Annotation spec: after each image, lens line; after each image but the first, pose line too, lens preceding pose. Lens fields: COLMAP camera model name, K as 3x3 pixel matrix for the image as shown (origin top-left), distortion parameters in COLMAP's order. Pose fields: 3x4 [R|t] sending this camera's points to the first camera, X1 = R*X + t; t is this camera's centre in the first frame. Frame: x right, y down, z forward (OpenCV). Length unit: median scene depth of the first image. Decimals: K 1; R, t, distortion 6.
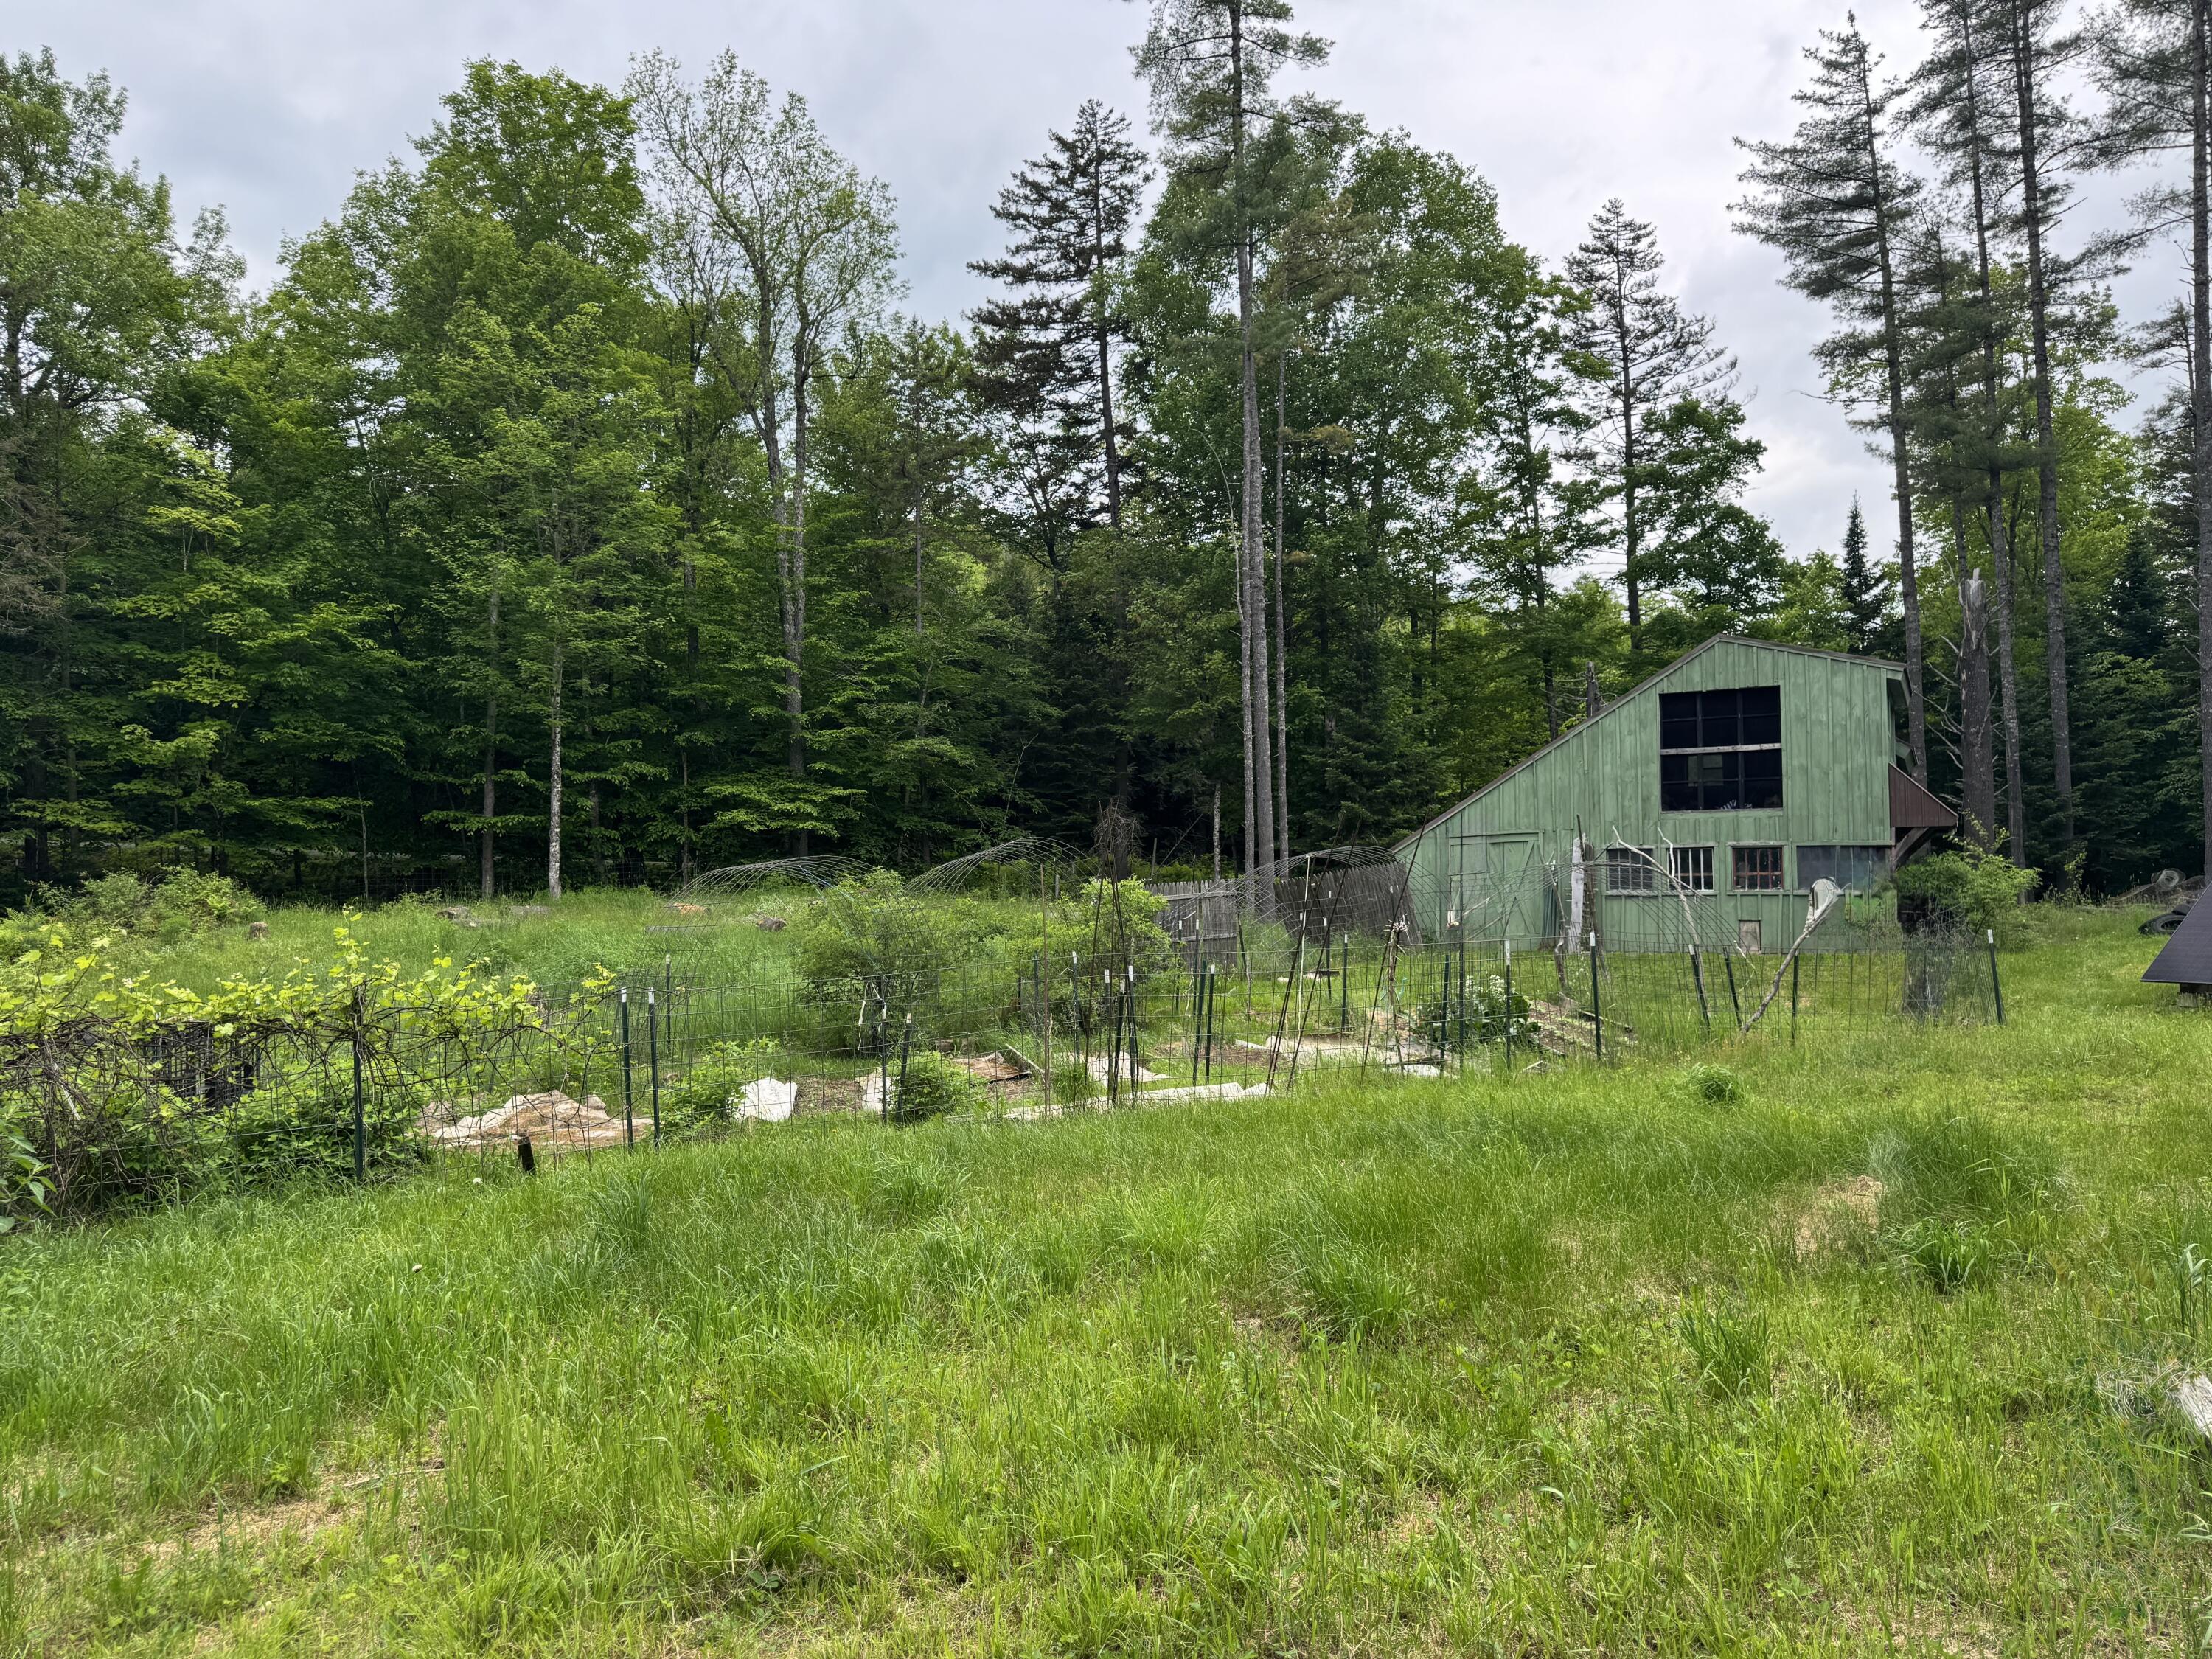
lens RADIAL K [[1558.9, 0, 1106.0], [0, 1558.9, 829.5], [0, 0, 1]] dist [0.002617, -0.051804]
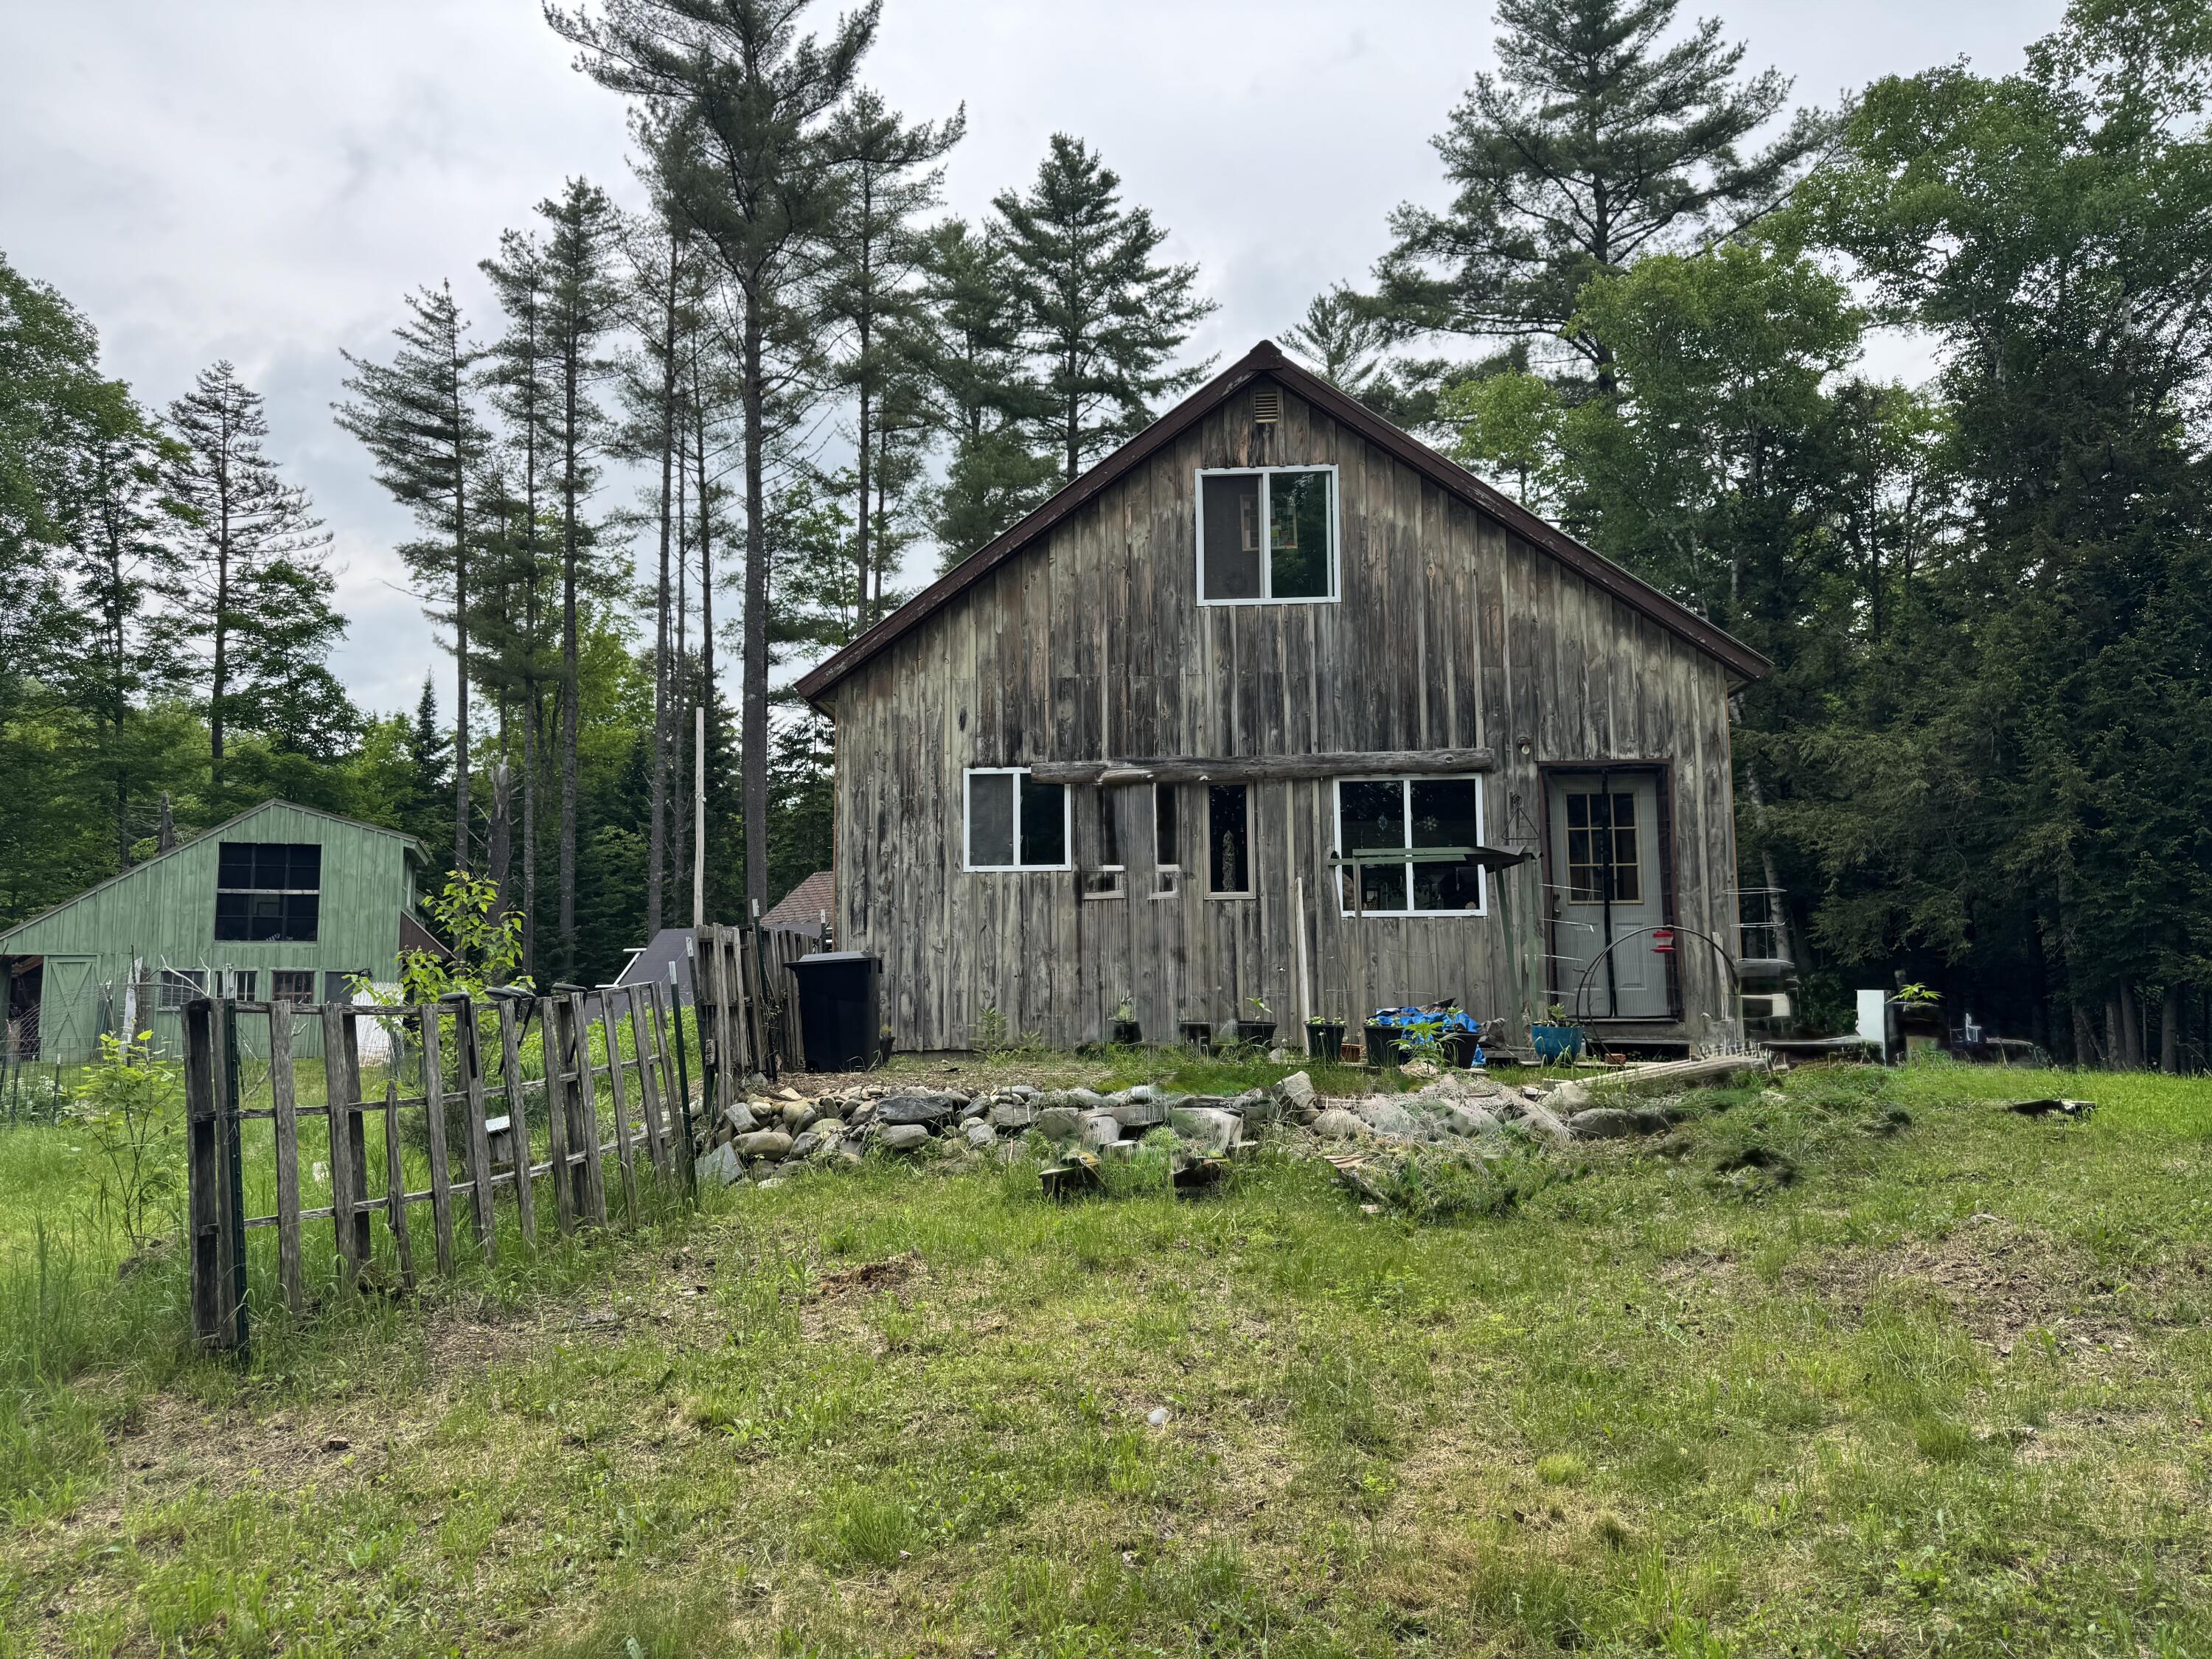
lens RADIAL K [[1632.9, 0, 1103.7], [0, 1632.9, 873.4], [0, 0, 1]] dist [0.002306, 0.001674]
pose [[0.683221, 0.068048, 0.727034, -0.056267], [-0.035275, 0.997562, -0.060219, -0.006757], [-0.729359, 0.015497, 0.683956, -0.215887]]
